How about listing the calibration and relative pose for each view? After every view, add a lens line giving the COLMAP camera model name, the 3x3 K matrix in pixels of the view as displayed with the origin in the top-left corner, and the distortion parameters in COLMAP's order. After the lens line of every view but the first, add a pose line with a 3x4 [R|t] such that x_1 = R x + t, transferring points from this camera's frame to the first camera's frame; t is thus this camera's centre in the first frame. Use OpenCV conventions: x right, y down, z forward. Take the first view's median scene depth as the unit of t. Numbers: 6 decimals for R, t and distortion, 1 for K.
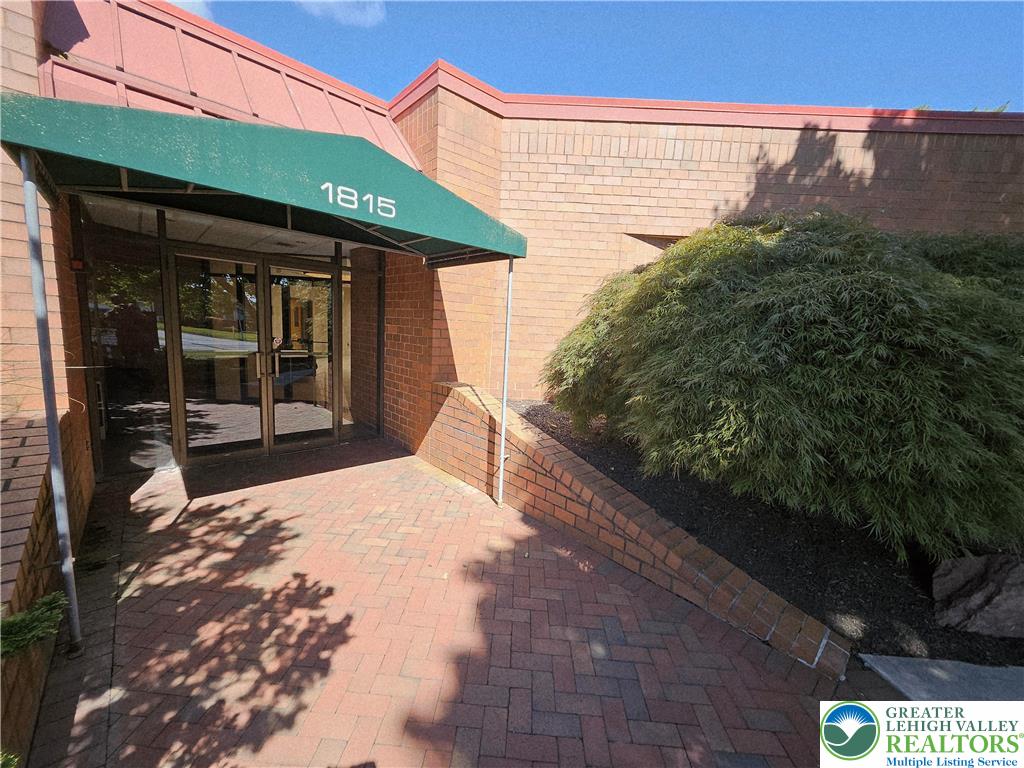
lens RADIAL K [[402.7, 0, 507.8], [0, 402.7, 380.8], [0, 0, 1]] dist [0.007691, -0.003059]
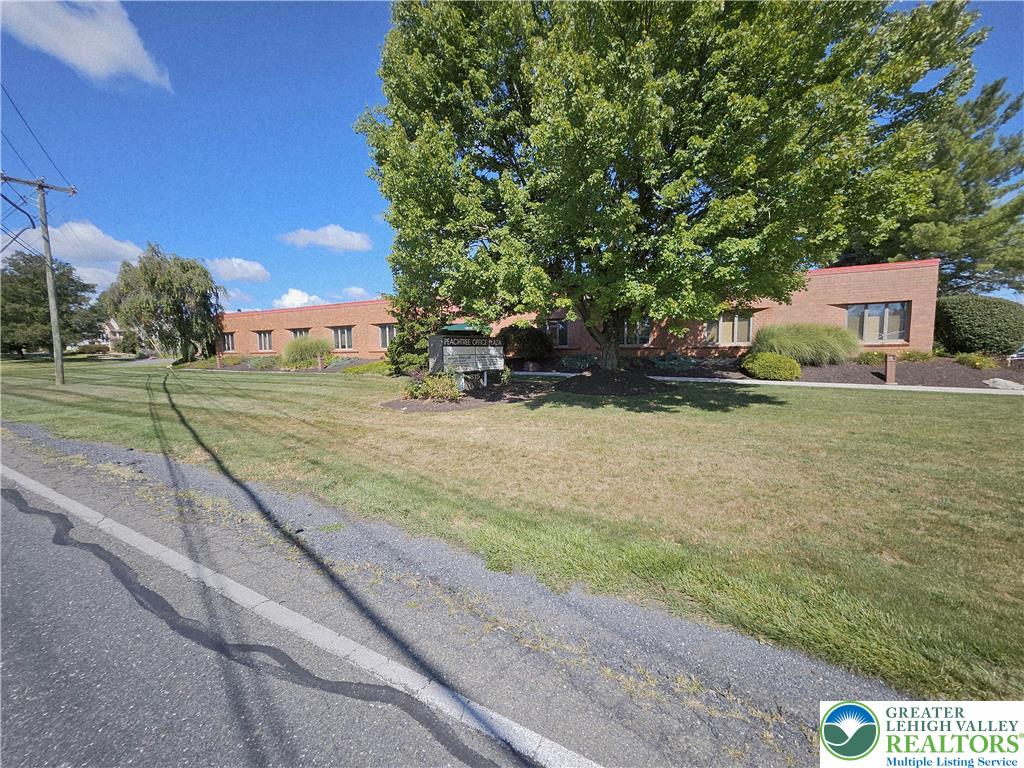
lens RADIAL K [[402.7, 0, 508.0], [0, 402.7, 382.0], [0, 0, 1]] dist [0.007691, -0.003059]
pose [[0.884083, -0.030988, -0.466302, 3.708291], [-0.000085, 0.997788, -0.066469, 1.103452], [0.467331, 0.058803, 0.882125, -5.257961]]
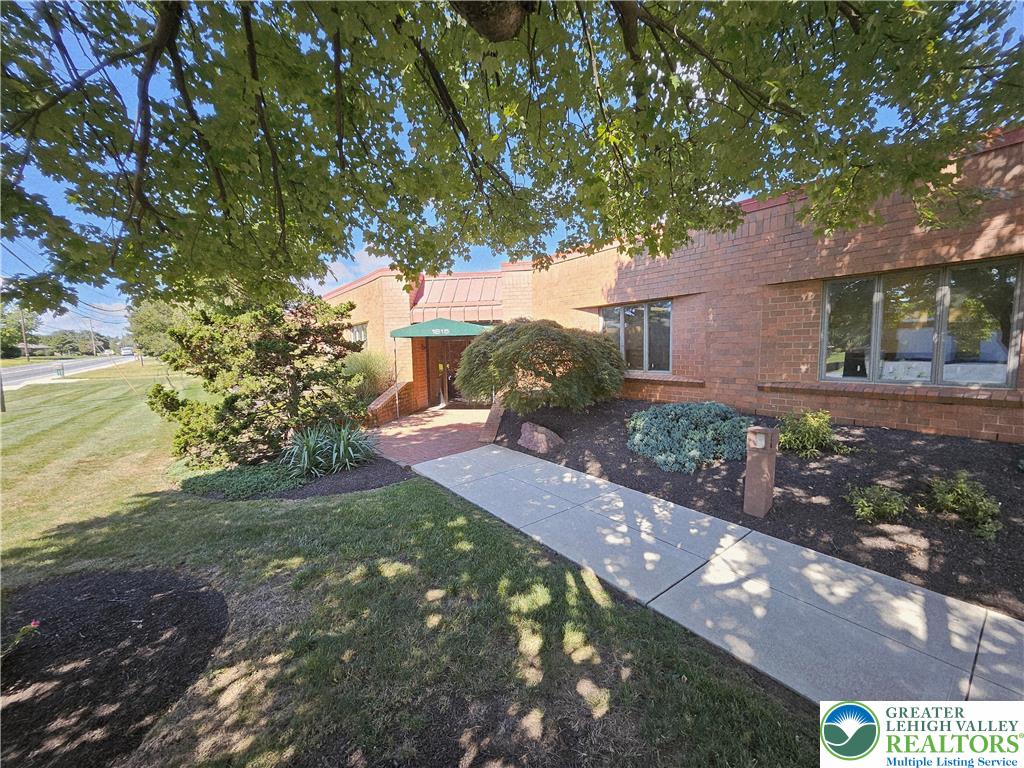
lens RADIAL K [[402.7, 0, 510.4], [0, 402.7, 384.9], [0, 0, 1]] dist [0.007691, -0.003059]
pose [[0.628585, 0.001648, -0.777739, 2.708558], [-0.045156, 0.998388, -0.034381, 0.184111], [0.776428, 0.056731, 0.627647, -0.858136]]
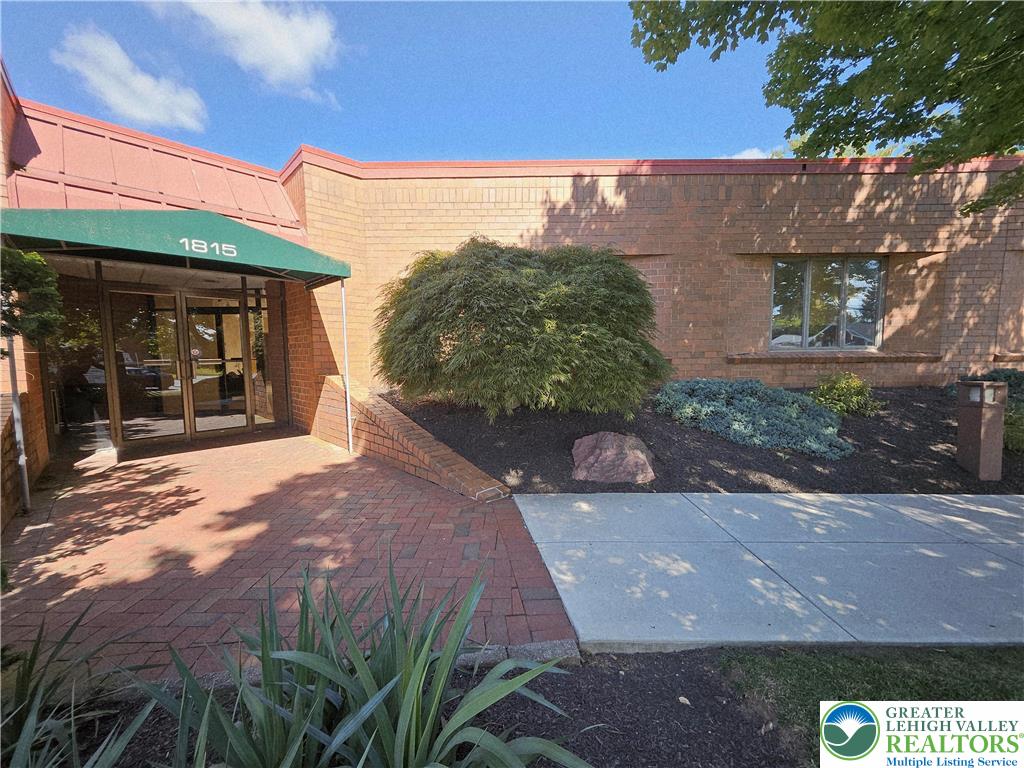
lens RADIAL K [[402.7, 0, 507.4], [0, 402.7, 379.9], [0, 0, 1]] dist [0.007691, -0.003059]
pose [[0.997137, -0.068339, 0.032370, 0.589679], [0.070271, 0.995542, -0.062908, 0.218158], [-0.027927, 0.065003, 0.997494, -0.499637]]
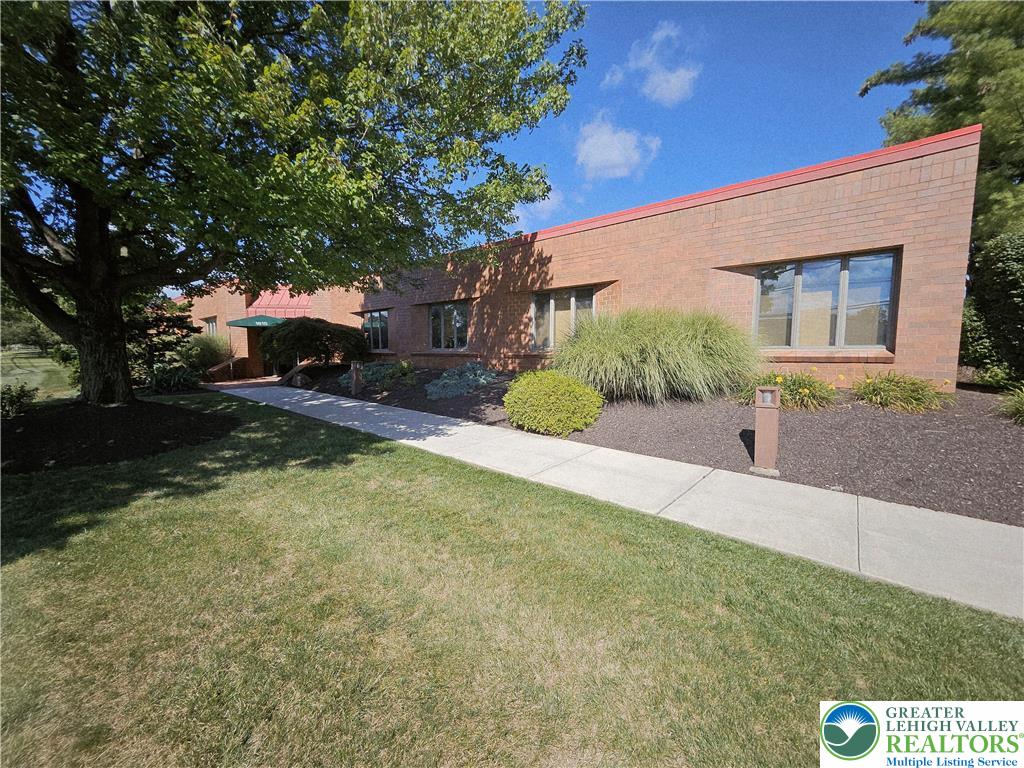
lens RADIAL K [[402.7, 0, 505.5], [0, 402.7, 384.0], [0, 0, 1]] dist [0.007691, -0.003059]
pose [[0.774157, -0.004922, -0.632975, 5.569110], [-0.041798, 0.997390, -0.058877, 0.623328], [0.631612, 0.072037, 0.771930, -1.237241]]
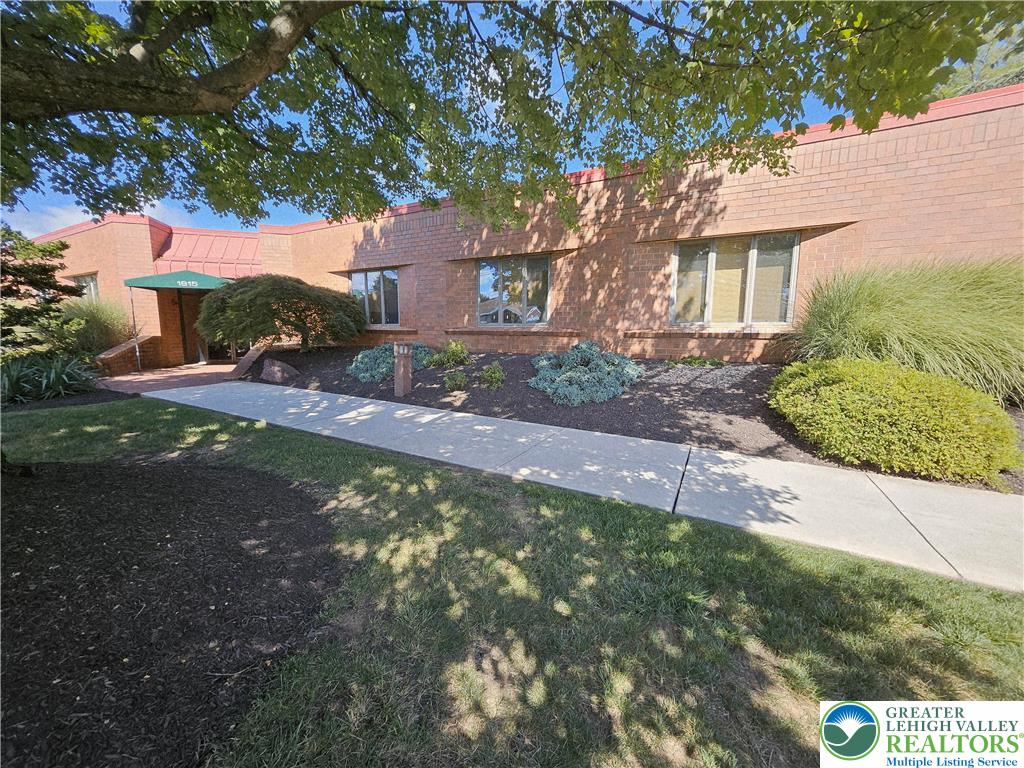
lens RADIAL K [[402.7, 0, 506.2], [0, 402.7, 385.8], [0, 0, 1]] dist [0.007691, -0.003059]
pose [[0.888059, 0.011612, -0.459582, 3.759155], [-0.015308, 0.999874, -0.004316, 0.499588], [0.459474, 0.010868, 0.888125, -1.037058]]
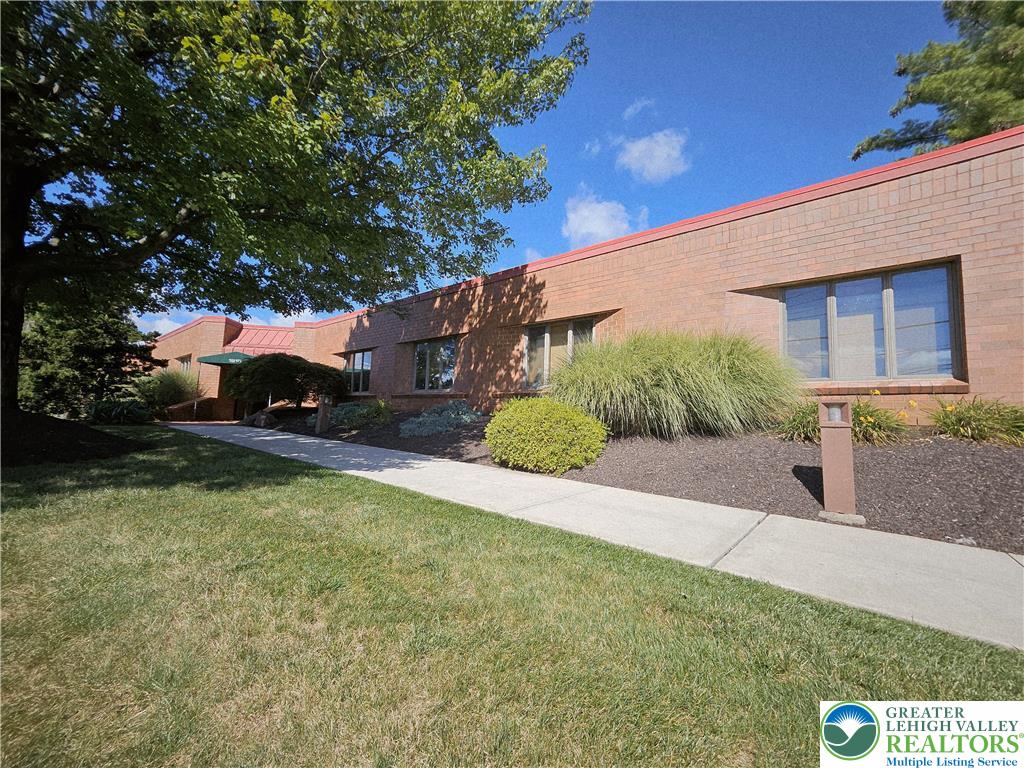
lens RADIAL K [[402.7, 0, 505.5], [0, 402.7, 385.8], [0, 0, 1]] dist [0.007691, -0.003059]
pose [[0.783791, -0.078593, -0.616032, 5.343202], [-0.076474, 0.972195, -0.221332, 0.790381], [0.616298, 0.220588, 0.755988, -0.854601]]
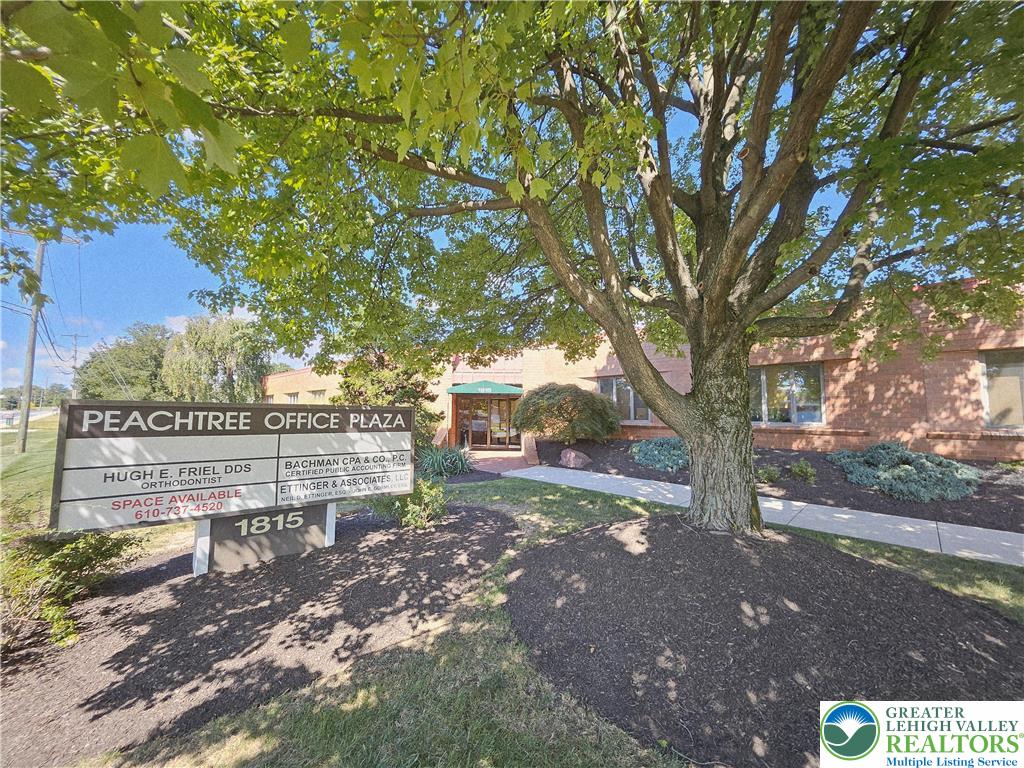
lens RADIAL K [[402.7, 0, 505.4], [0, 402.7, 390.0], [0, 0, 1]] dist [0.007691, -0.003059]
pose [[0.727970, -0.093308, -0.679230, 3.056054], [-0.059615, 0.978329, -0.198289, 0.560866], [0.683013, 0.184840, 0.706631, -2.346314]]
